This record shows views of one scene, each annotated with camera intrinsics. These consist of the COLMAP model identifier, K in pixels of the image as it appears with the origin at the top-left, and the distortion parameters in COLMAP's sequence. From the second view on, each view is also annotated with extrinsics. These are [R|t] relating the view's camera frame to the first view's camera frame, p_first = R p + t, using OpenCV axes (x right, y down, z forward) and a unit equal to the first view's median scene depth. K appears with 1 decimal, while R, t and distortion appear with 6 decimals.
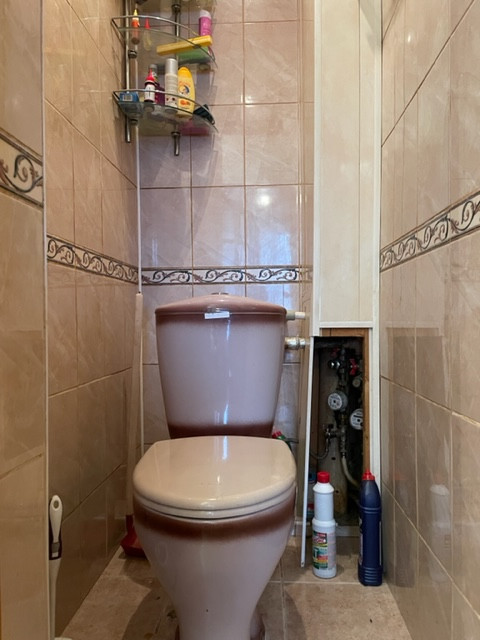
lens RADIAL K [[474.3, 0, 240.2], [0, 474.3, 323.5], [0, 0, 1]] dist [0.068348, -0.074178]
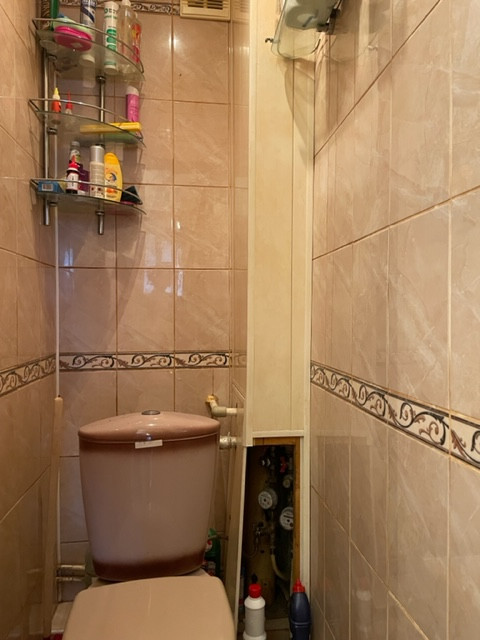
lens RADIAL K [[474.3, 0, 245.2], [0, 474.3, 319.6], [0, 0, 1]] dist [0.068348, -0.074178]
pose [[0.982626, 0.006522, 0.185481, -0.029877], [-0.007650, 0.999956, 0.005364, -0.214439], [-0.185438, -0.006690, 0.982633, 0.025515]]
